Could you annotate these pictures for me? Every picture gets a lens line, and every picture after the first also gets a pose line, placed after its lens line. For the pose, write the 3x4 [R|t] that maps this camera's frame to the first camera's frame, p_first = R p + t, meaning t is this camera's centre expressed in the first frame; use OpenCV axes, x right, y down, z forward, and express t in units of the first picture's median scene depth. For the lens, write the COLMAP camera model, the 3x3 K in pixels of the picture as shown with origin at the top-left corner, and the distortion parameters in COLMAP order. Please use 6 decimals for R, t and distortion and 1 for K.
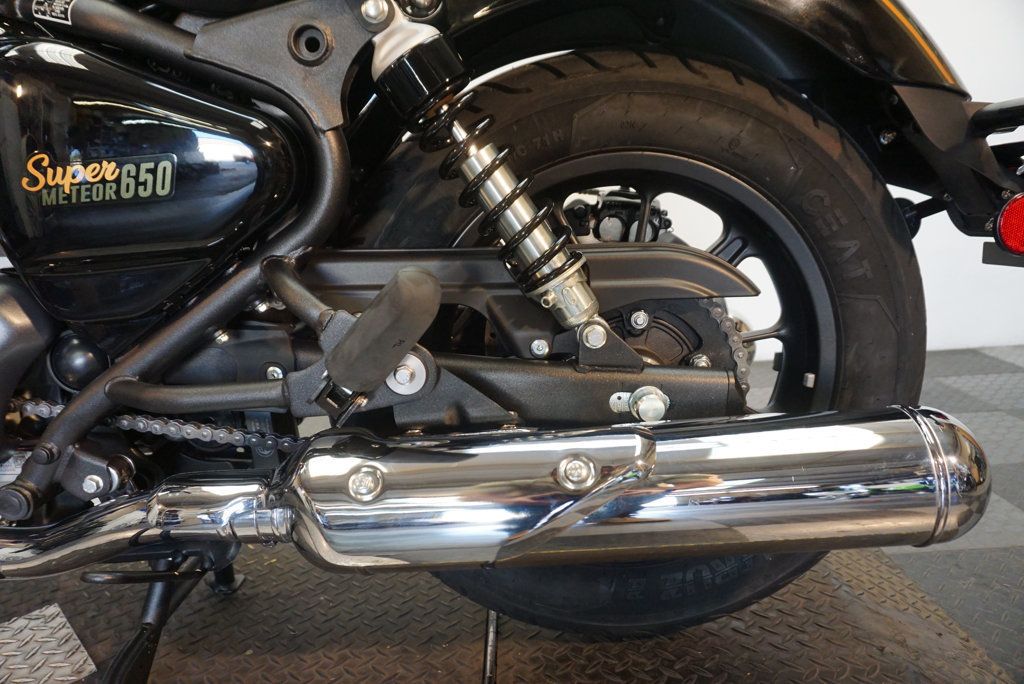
lens RADIAL K [[684.7, 0, 507.6], [0, 684.7, 345.6], [0, 0, 1]] dist [-0.043913, 0.032248]
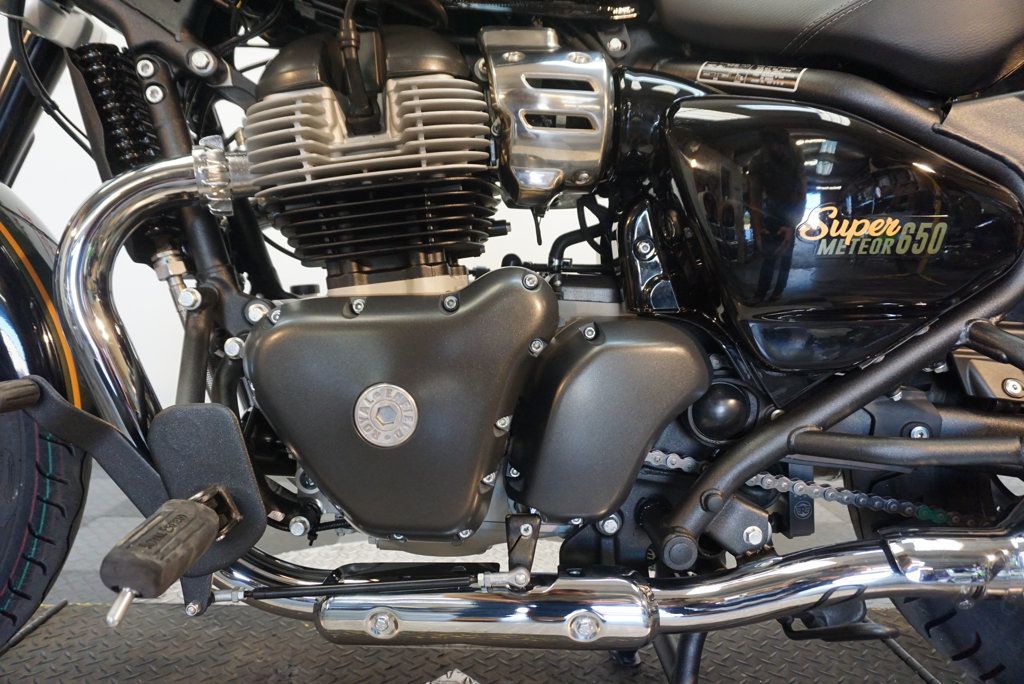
lens RADIAL K [[684.7, 0, 508.6], [0, 684.7, 359.4], [0, 0, 1]] dist [-0.043913, 0.032248]
pose [[0.997376, 0.069952, 0.018668, -1.182523], [-0.067196, 0.990374, -0.121015, 0.112631], [-0.026954, 0.119443, 0.992475, -0.006506]]
